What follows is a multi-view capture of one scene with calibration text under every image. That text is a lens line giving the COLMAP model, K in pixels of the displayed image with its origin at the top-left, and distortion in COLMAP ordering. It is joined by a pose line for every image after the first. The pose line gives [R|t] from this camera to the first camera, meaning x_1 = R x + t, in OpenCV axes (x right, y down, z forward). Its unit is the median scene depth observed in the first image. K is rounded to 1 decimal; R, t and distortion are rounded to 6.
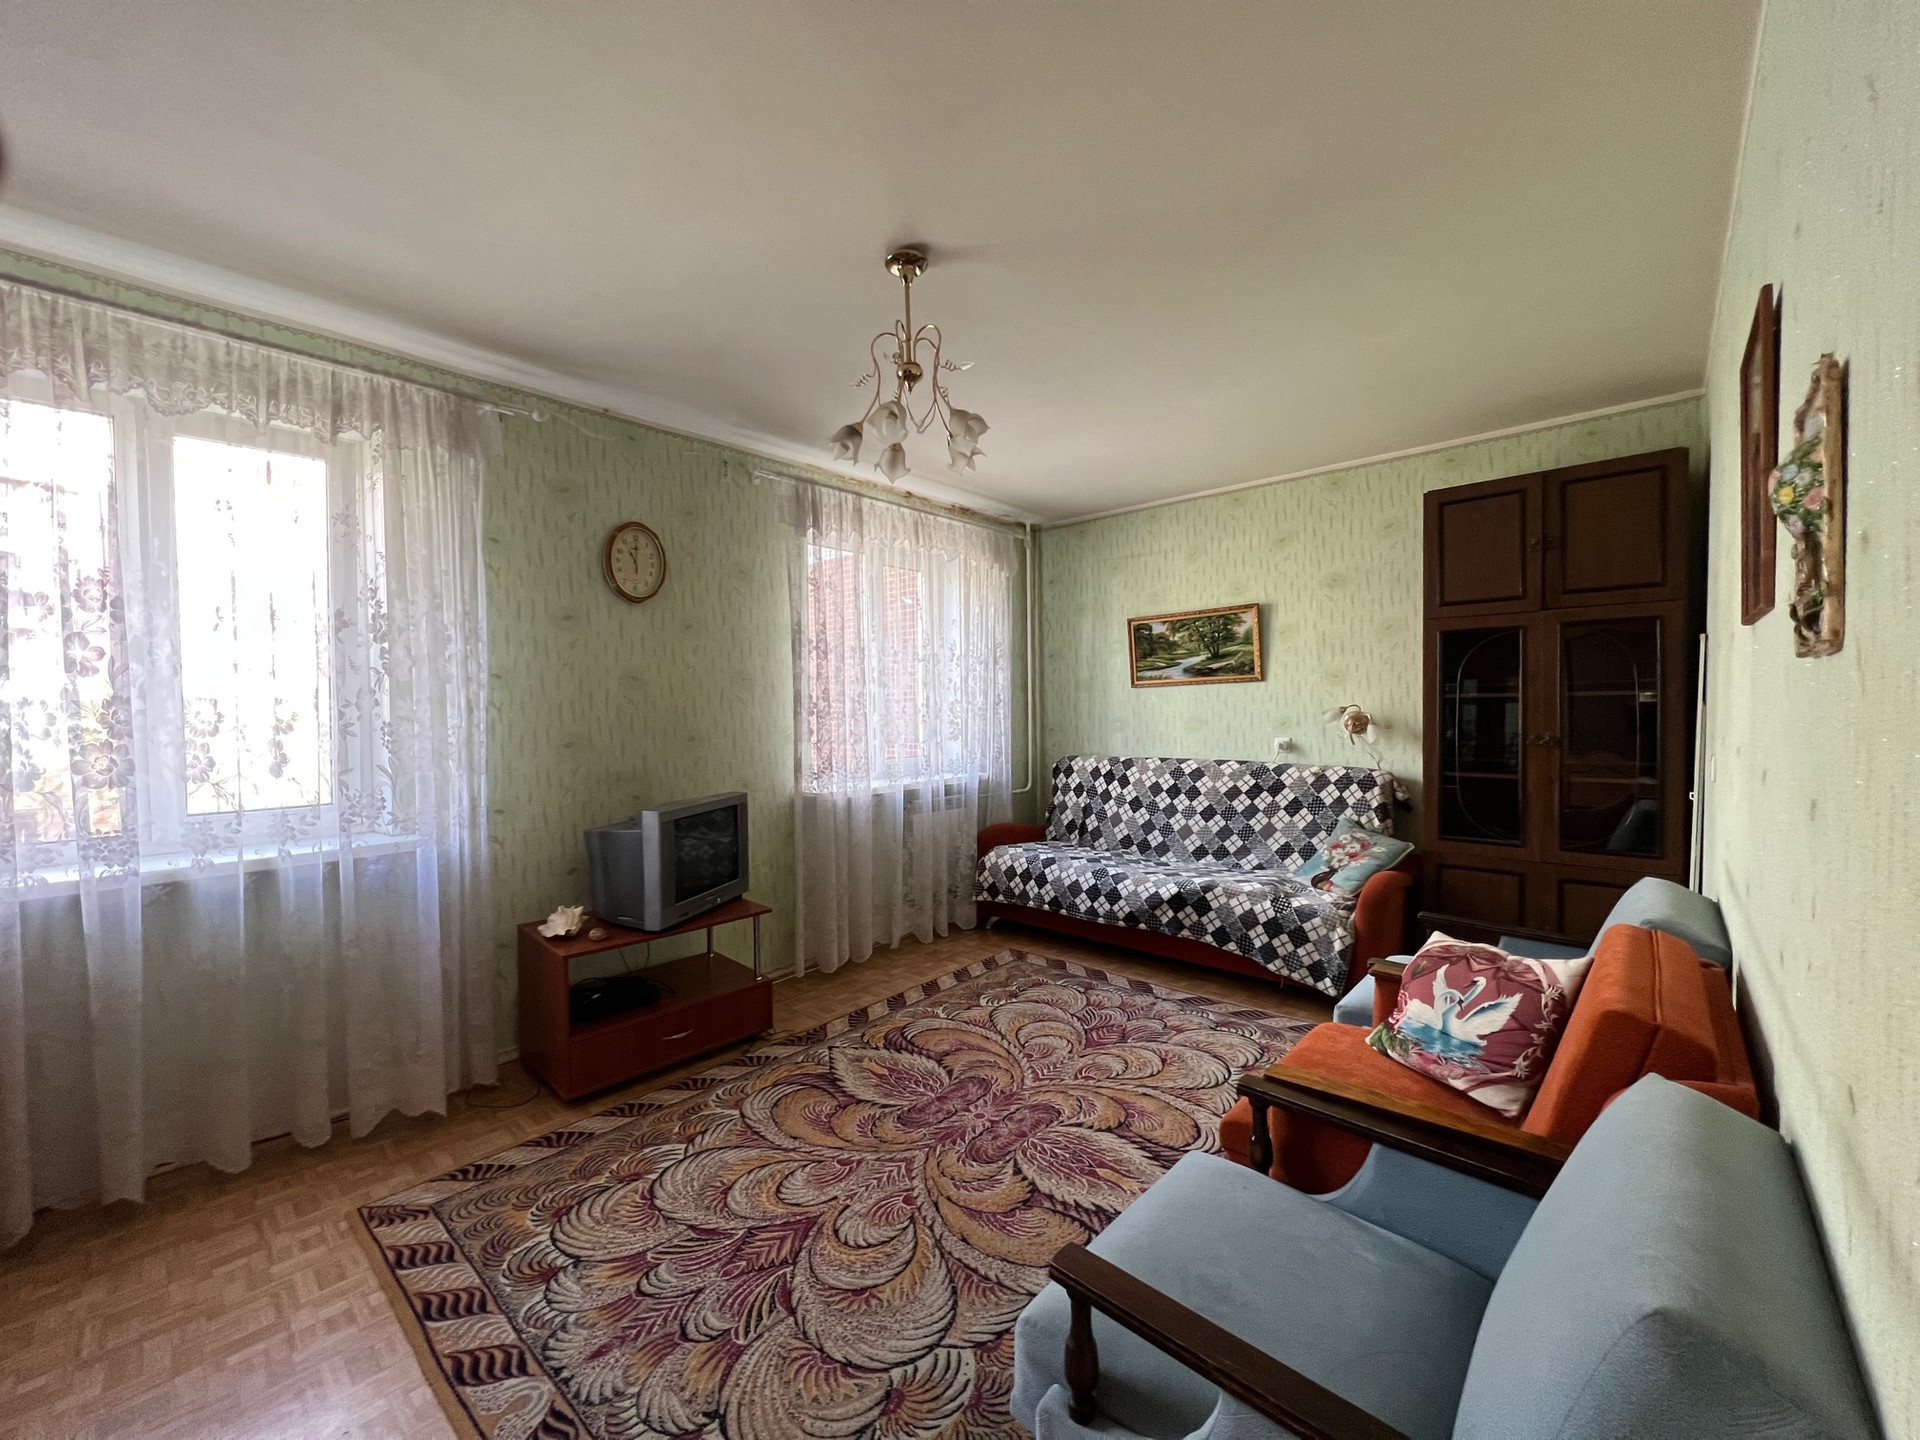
lens RADIAL K [[764.6, 0, 961.4], [0, 764.6, 726.1], [0, 0, 1]] dist [0.001326, 0.000353]
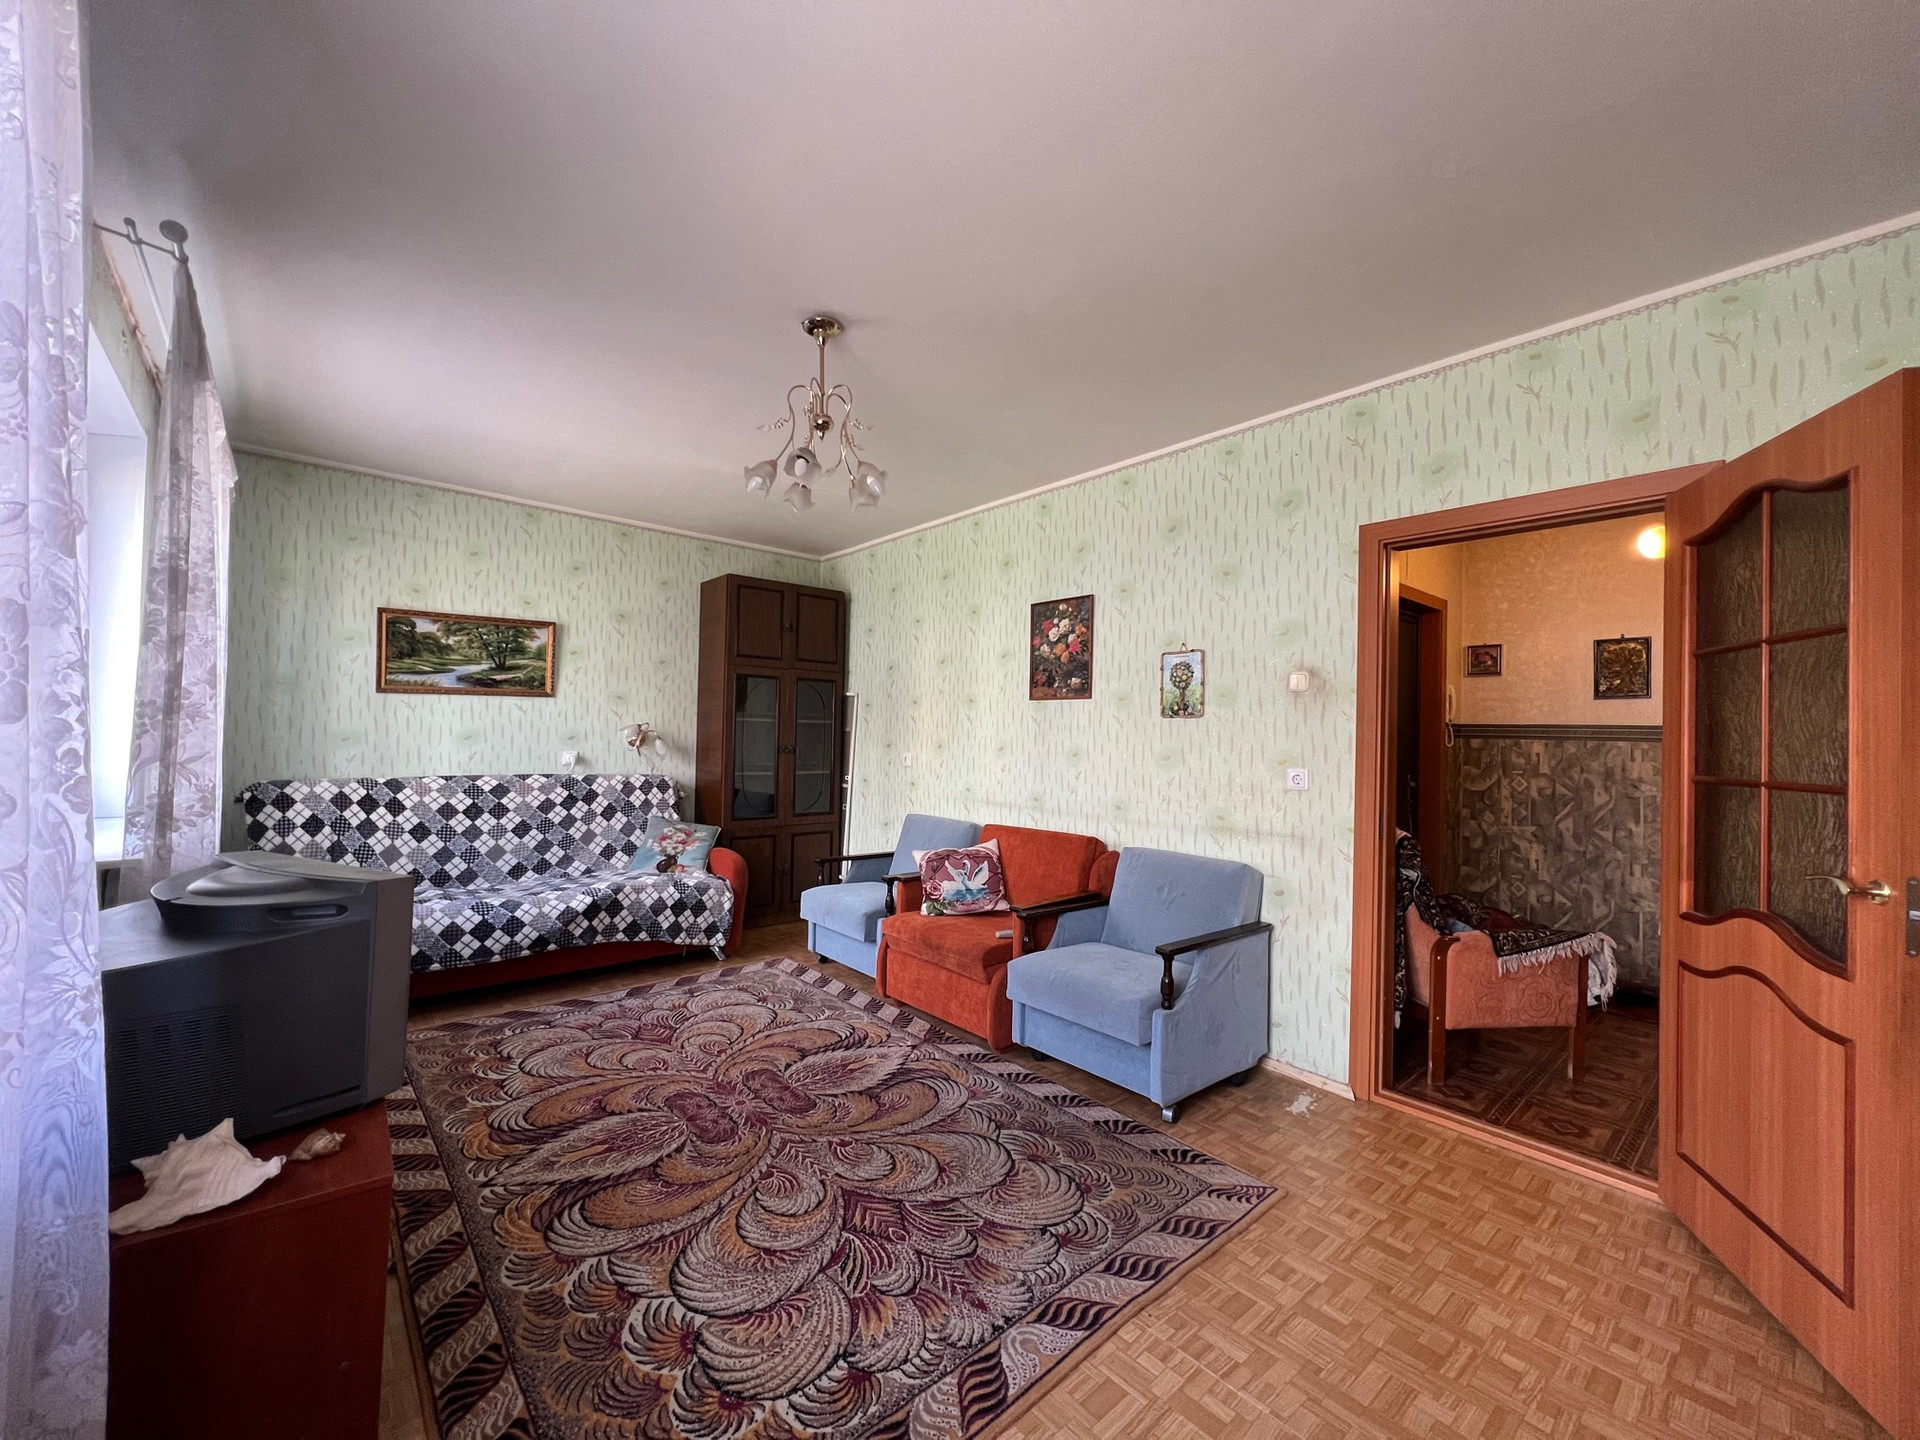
lens RADIAL K [[764.6, 0, 961.6], [0, 764.6, 726.6], [0, 0, 1]] dist [0.001326, 0.000353]
pose [[0.111162, 0.027167, 0.993431, -0.684738], [0.002231, 0.999617, -0.027586, 0.013355], [-0.993800, 0.005283, 0.111059, 0.392022]]
